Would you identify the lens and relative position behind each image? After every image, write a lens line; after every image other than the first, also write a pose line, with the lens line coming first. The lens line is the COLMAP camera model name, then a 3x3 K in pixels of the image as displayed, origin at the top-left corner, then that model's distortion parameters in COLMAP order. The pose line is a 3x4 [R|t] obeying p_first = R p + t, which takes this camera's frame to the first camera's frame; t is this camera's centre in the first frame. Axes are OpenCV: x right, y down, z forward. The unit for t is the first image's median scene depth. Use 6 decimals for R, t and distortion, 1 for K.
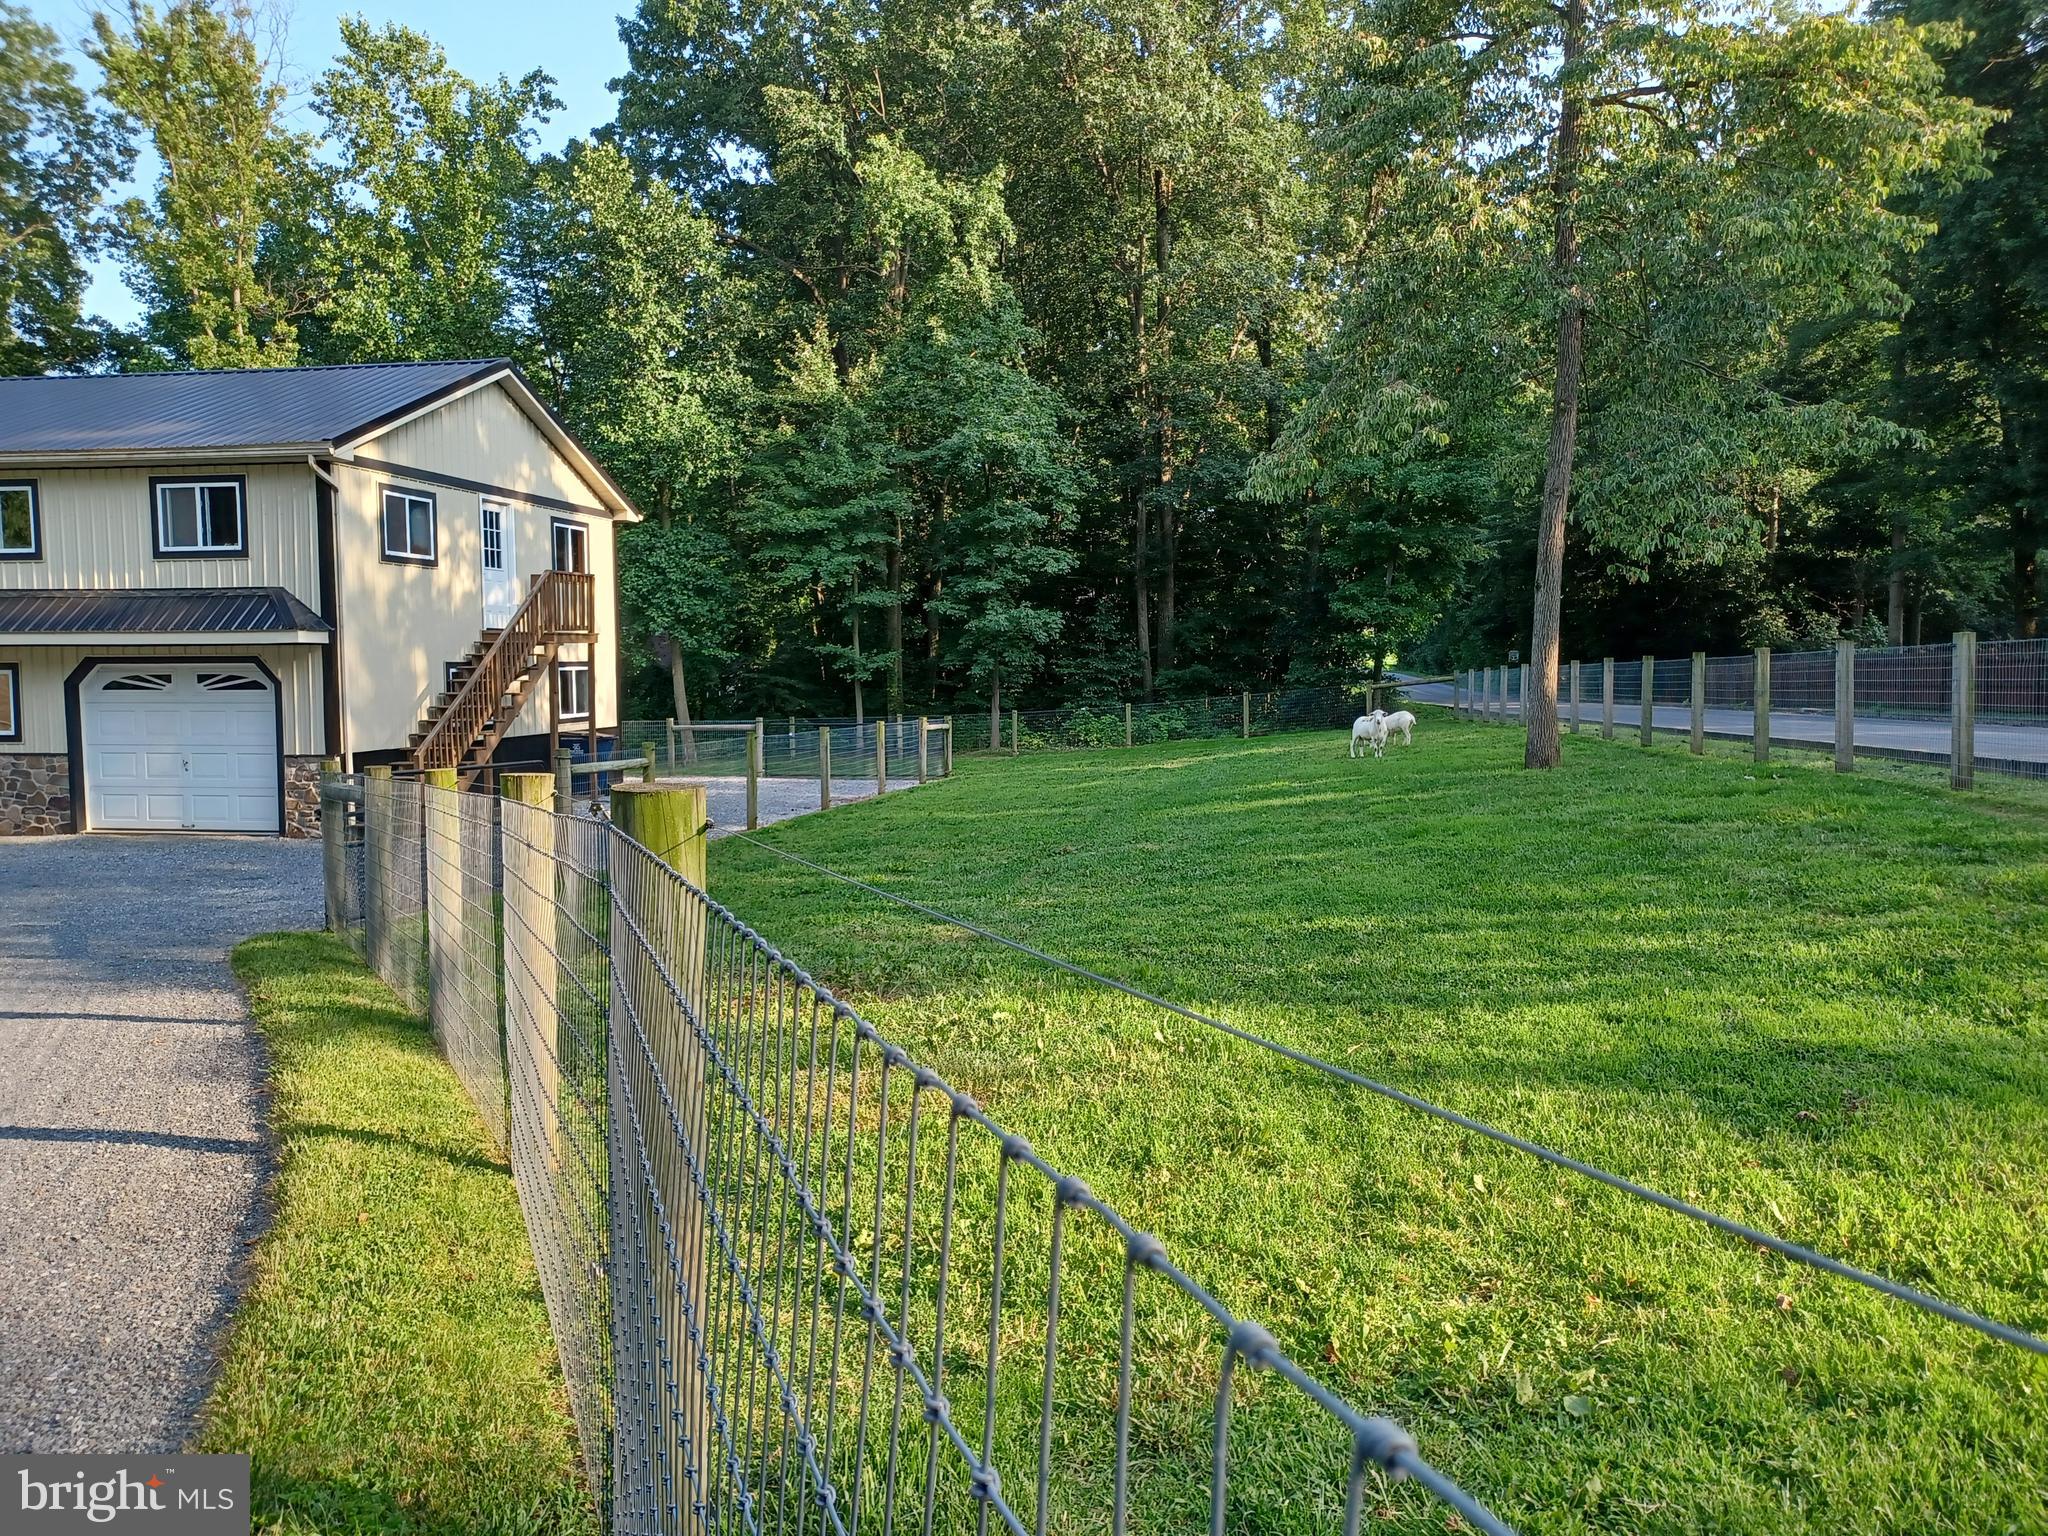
lens RADIAL K [[1490.6, 0, 941.2], [0, 1490.6, 755.4], [0, 0, 1]] dist [0.091337, -0.002992]
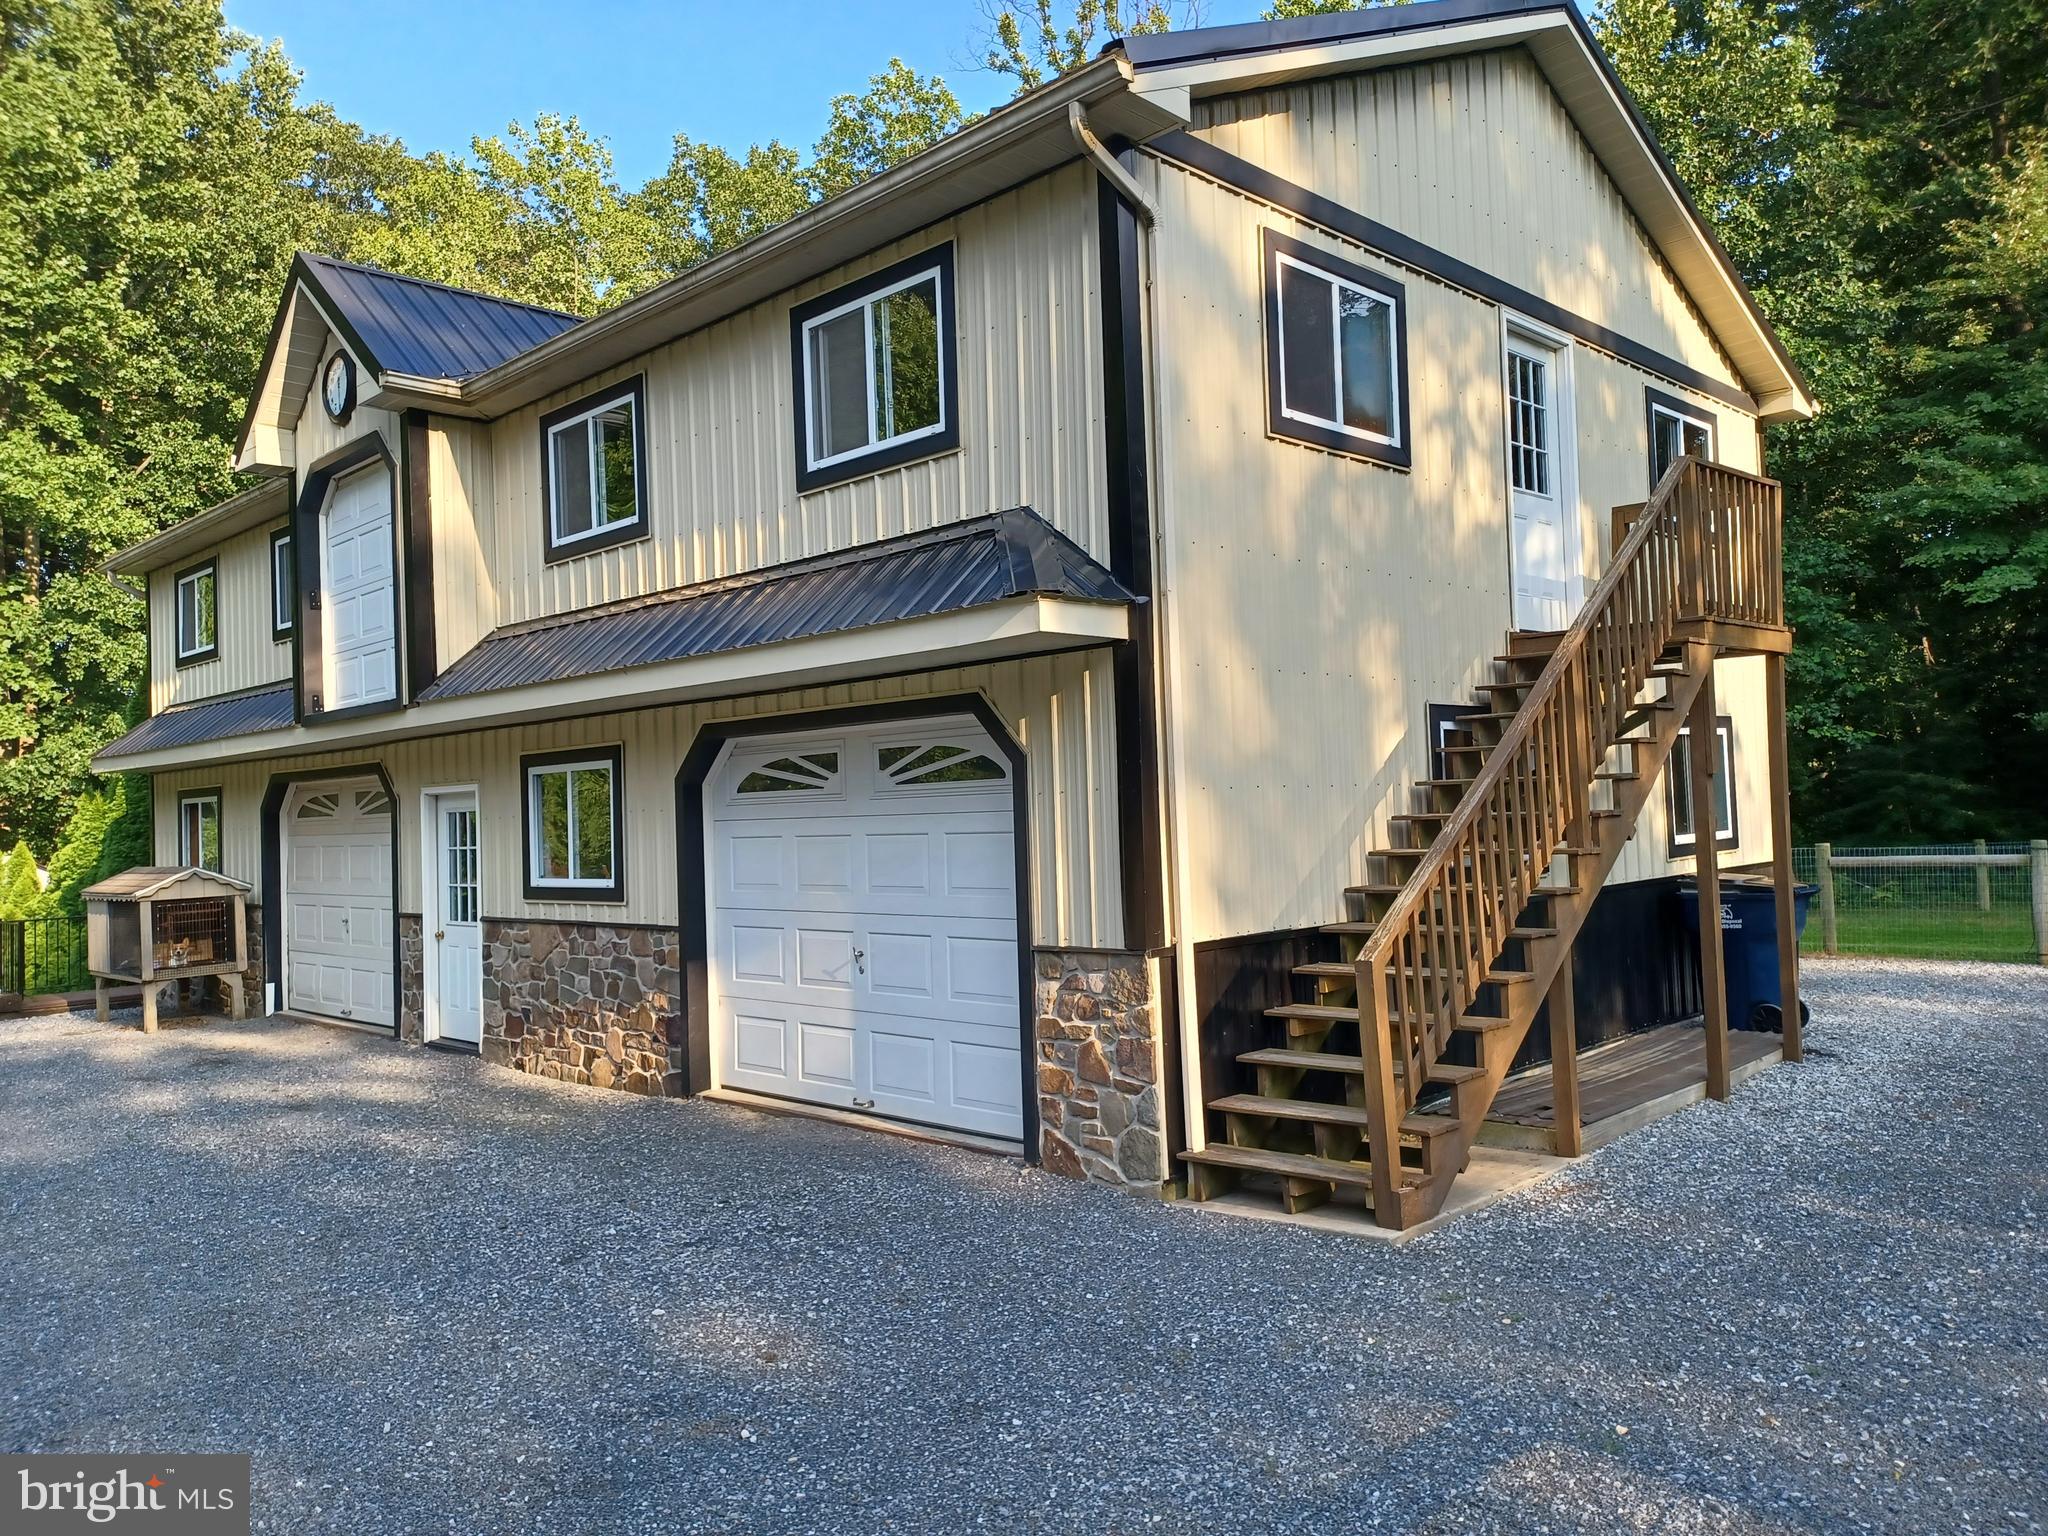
lens RADIAL K [[1470.5, 0, 1014.4], [0, 1470.5, 761.7], [0, 0, 1]] dist [0.047126, 0.002343]
pose [[0.845845, -0.040377, -0.531898, -0.110740], [-0.001073, 0.997000, -0.077390, -0.008244], [0.533427, 0.066031, 0.843265, 0.315403]]
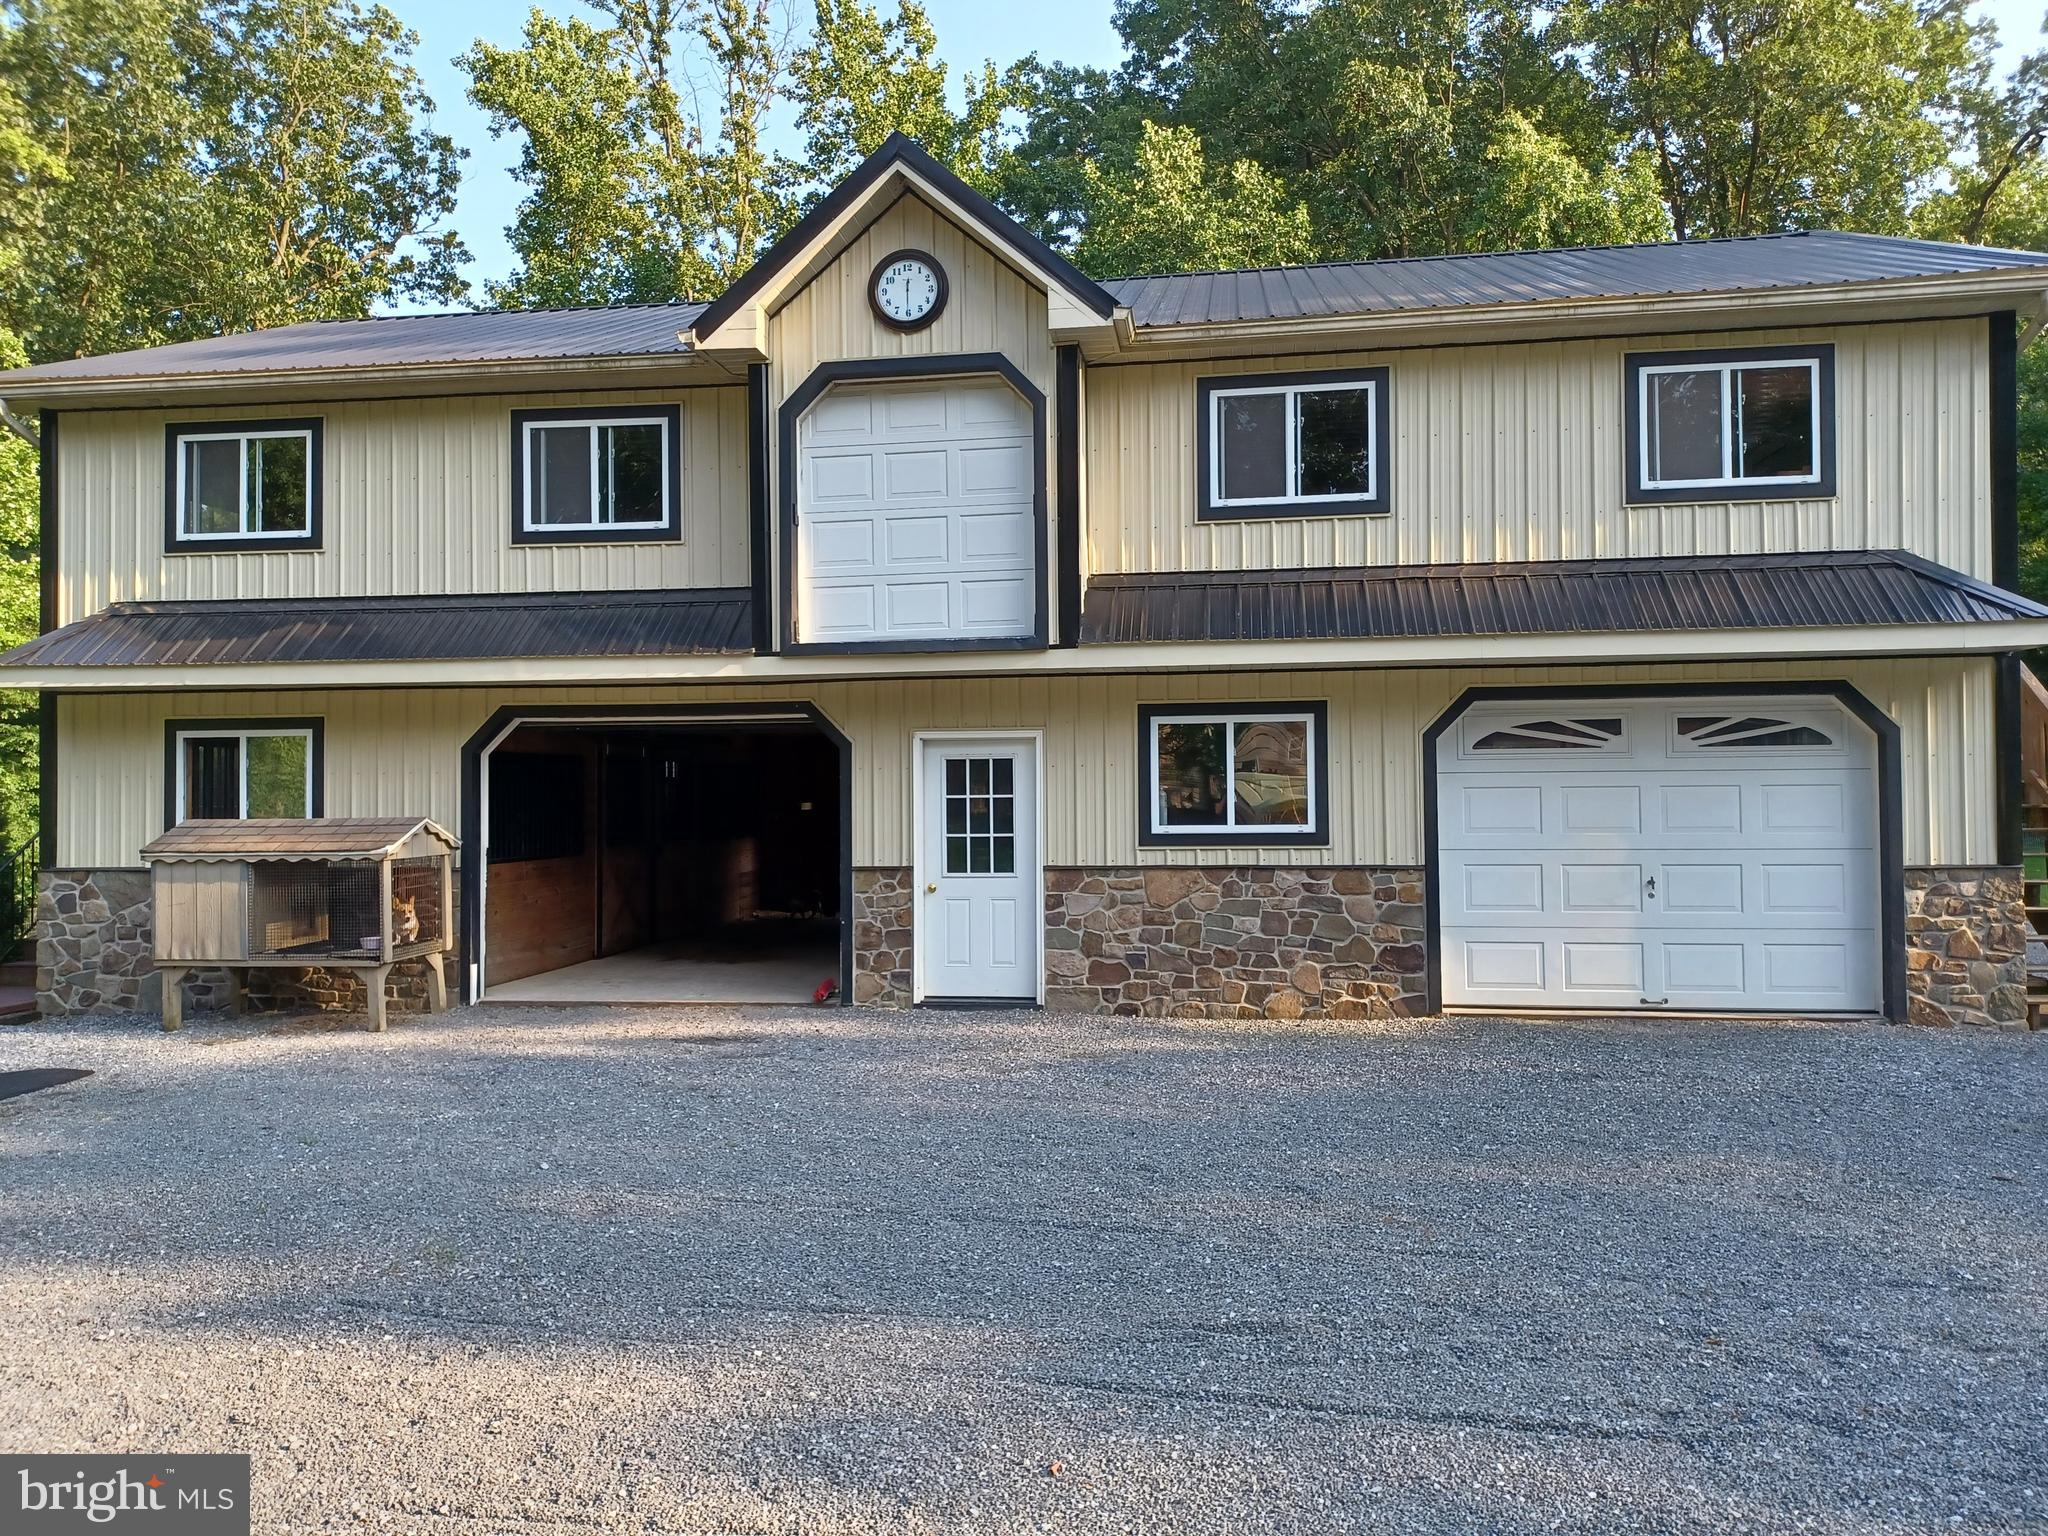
lens RADIAL K [[1498.5, 0, 1012.6], [0, 1498.5, 761.4], [0, 0, 1]] dist [0.066289, -0.063250]
pose [[0.998119, -0.000845, 0.061295, -0.355465], [0.005776, 0.996753, -0.080308, 0.001835], [-0.061028, 0.080511, 0.994884, 0.226722]]
